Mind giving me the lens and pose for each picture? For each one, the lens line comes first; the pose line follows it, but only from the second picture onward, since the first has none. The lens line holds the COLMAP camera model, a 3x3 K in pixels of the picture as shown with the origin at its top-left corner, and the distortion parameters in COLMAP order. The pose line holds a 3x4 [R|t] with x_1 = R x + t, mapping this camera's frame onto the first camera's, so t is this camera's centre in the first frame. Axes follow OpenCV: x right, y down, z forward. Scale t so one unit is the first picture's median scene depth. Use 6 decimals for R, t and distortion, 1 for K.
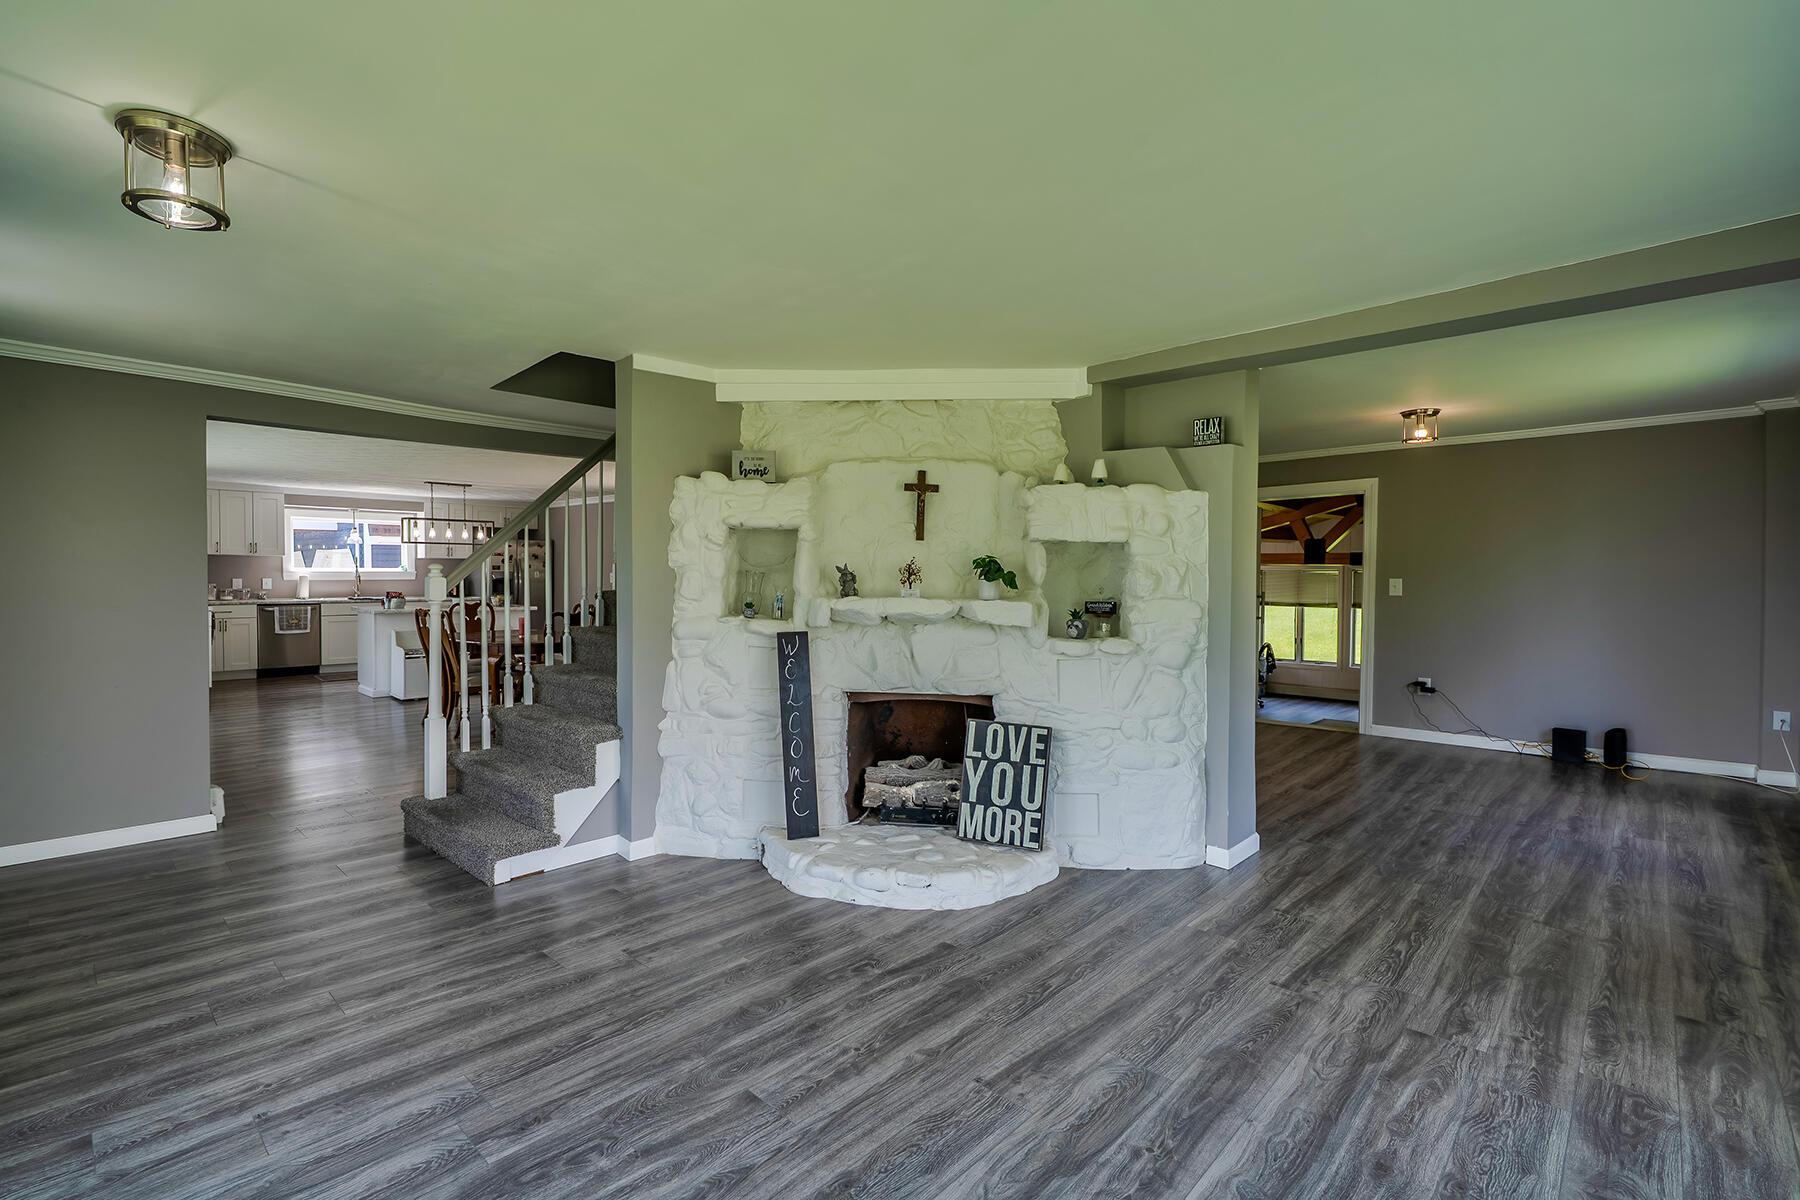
lens RADIAL K [[808.2, 0, 903.0], [0, 808.2, 595.1], [0, 0, 1]] dist [-0.002292, 0.000450]
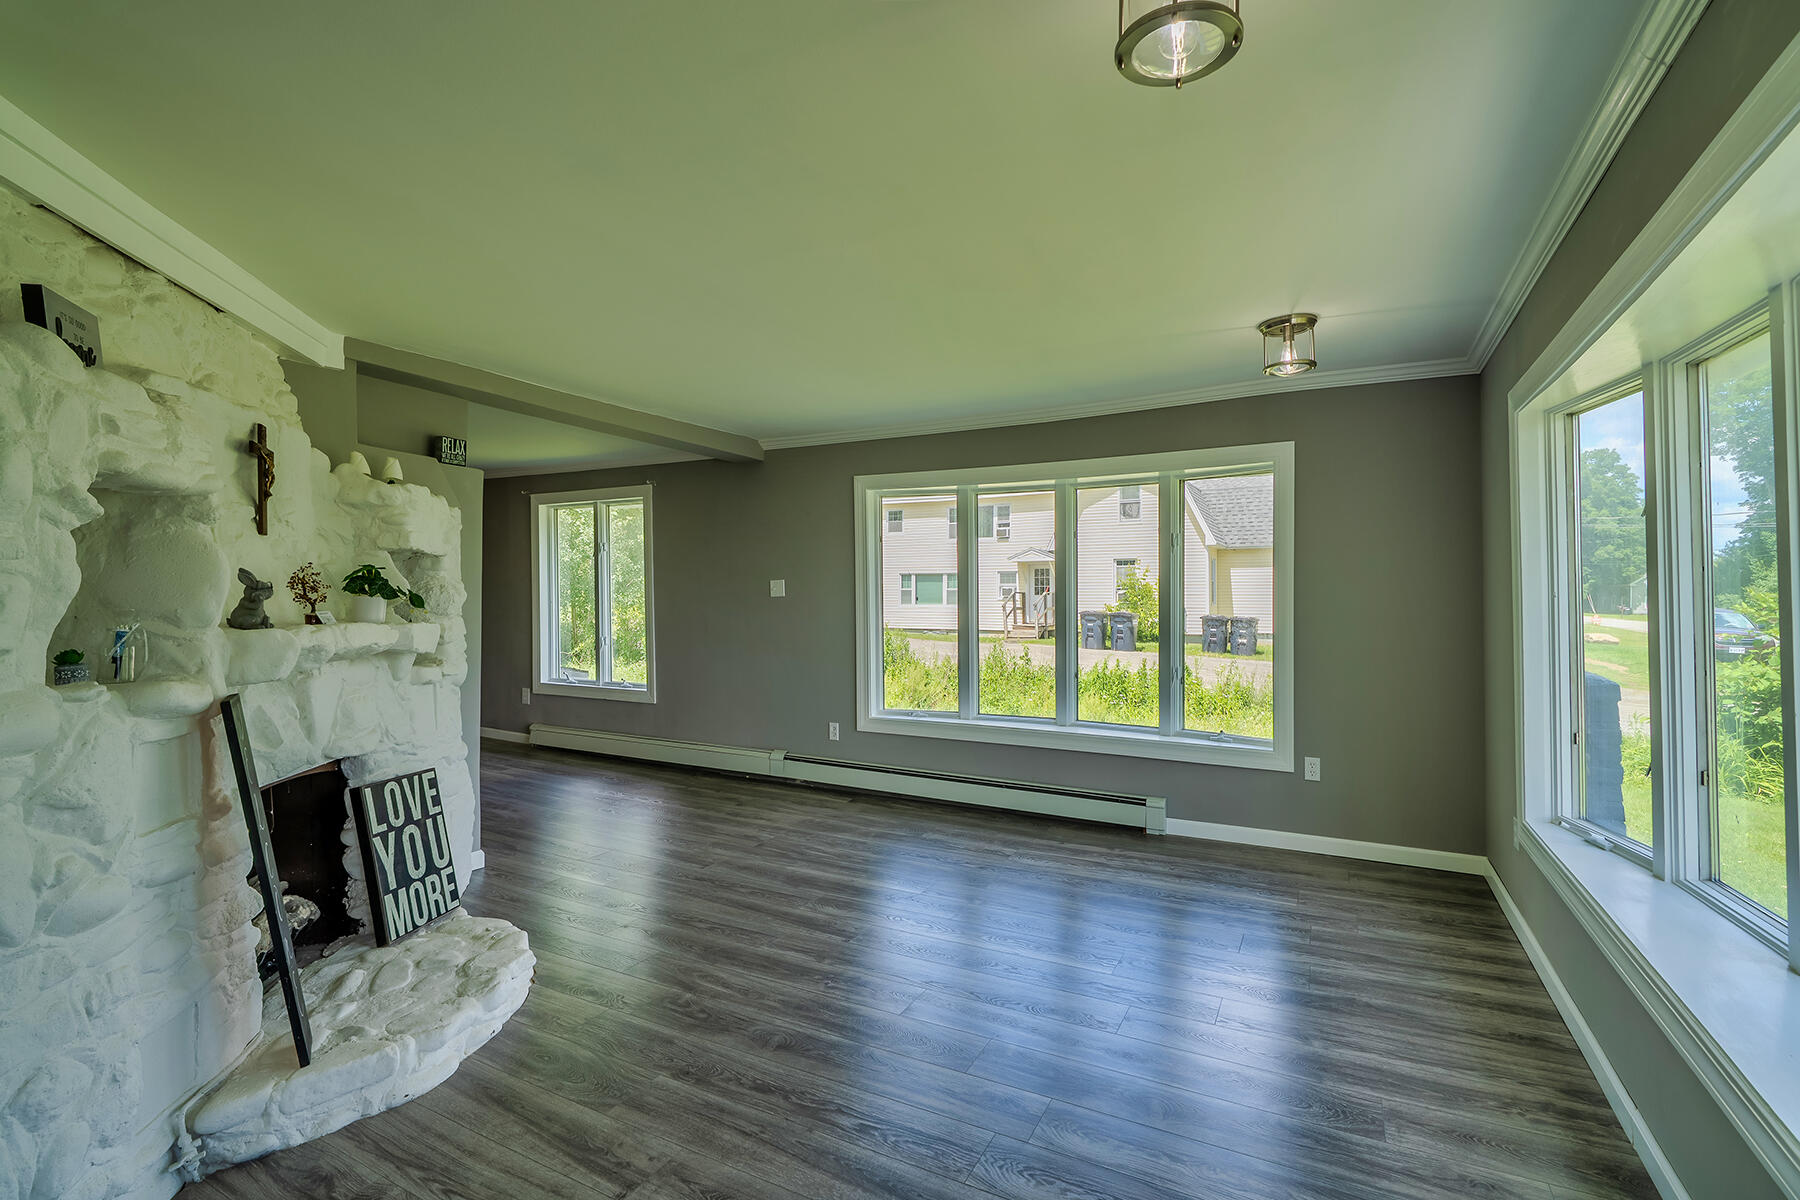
lens RADIAL K [[808.2, 0, 903.0], [0, 808.2, 595.1], [0, 0, 1]] dist [-0.002292, 0.000450]
pose [[-0.258758, 0.000436, 0.965942, -0.909394], [0.015539, 0.999872, 0.003711, -0.019173], [-0.965817, 0.015970, -0.258732, 0.859034]]
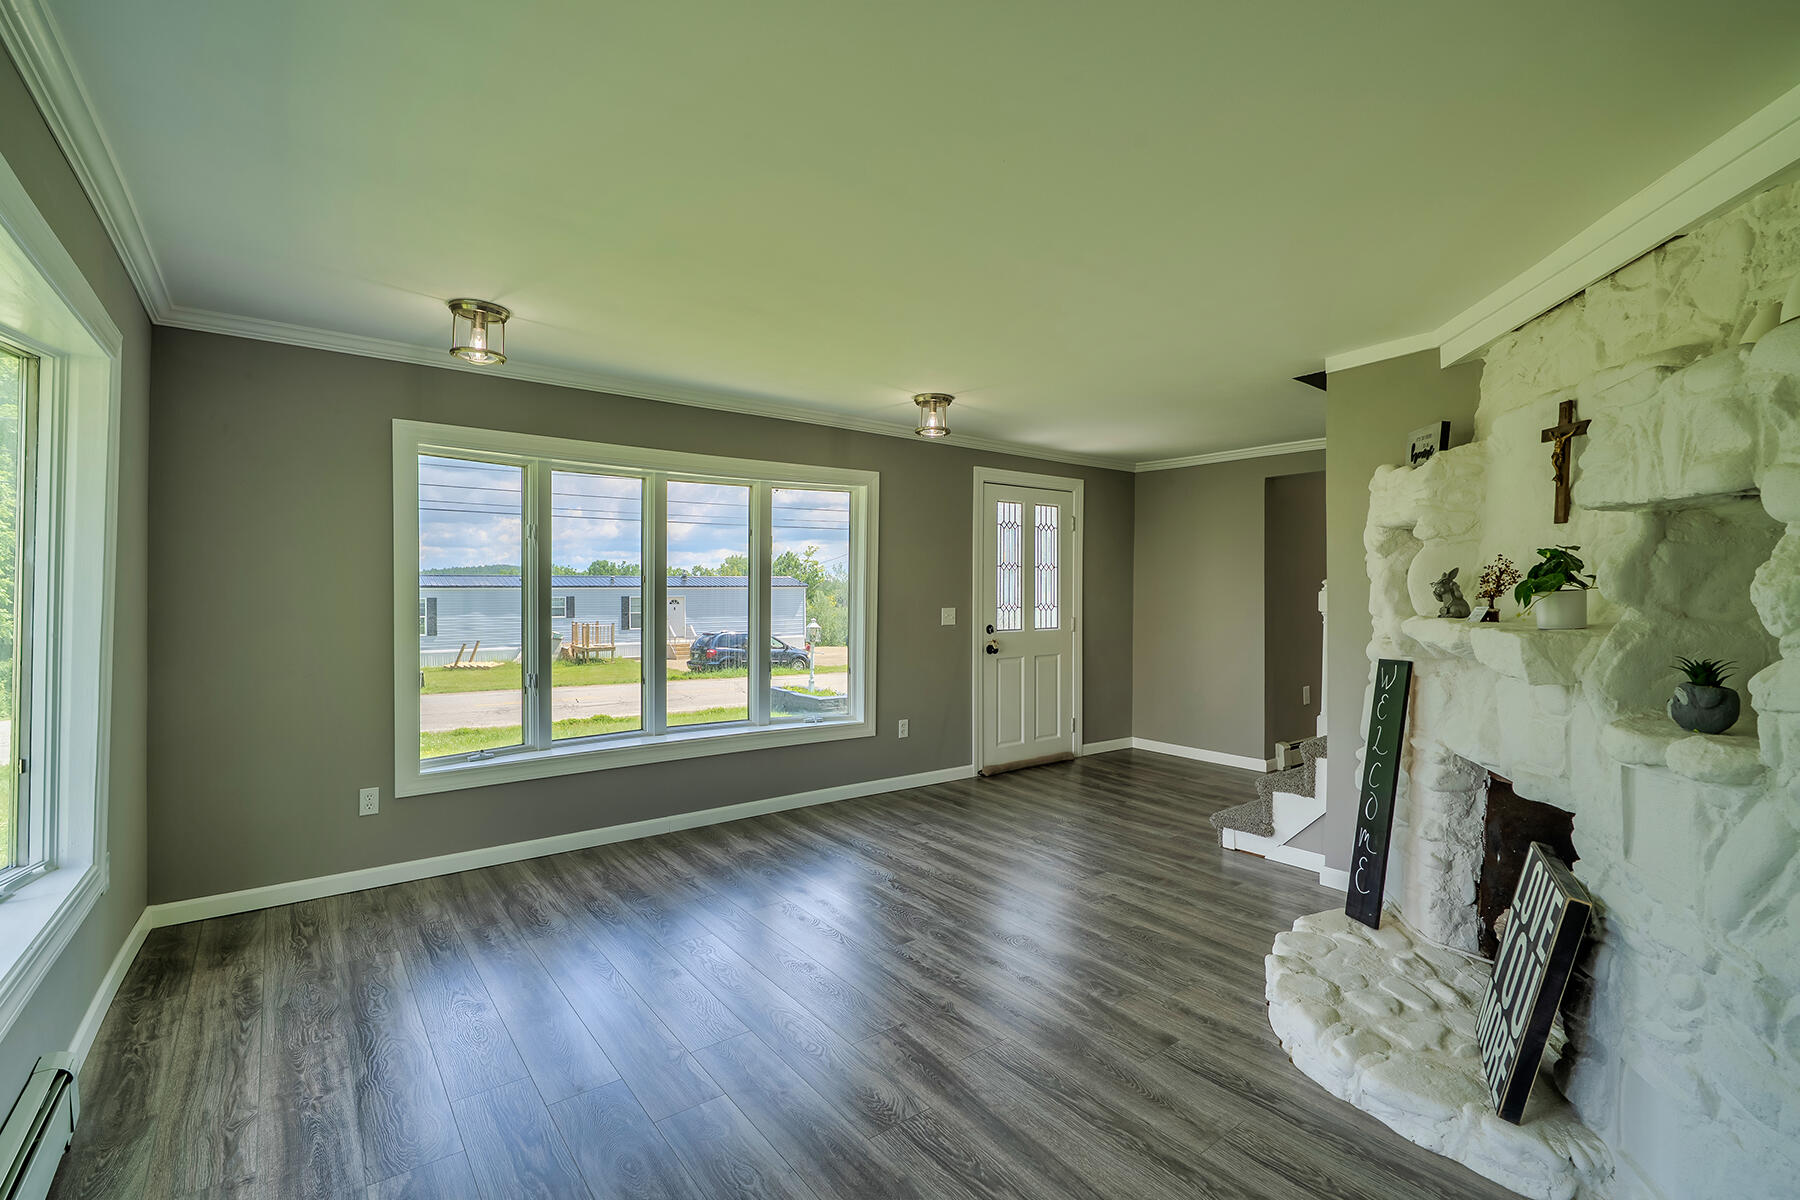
lens RADIAL K [[799.6, 0, 906.6], [0, 799.6, 595.5], [0, 0, 1]] dist [-0.011799, 0.000147]
pose [[-0.156835, -0.000915, -0.987624, 0.825884], [-0.015062, 0.999885, 0.001466, -0.012384], [0.987510, 0.015105, -0.156831, 0.793103]]
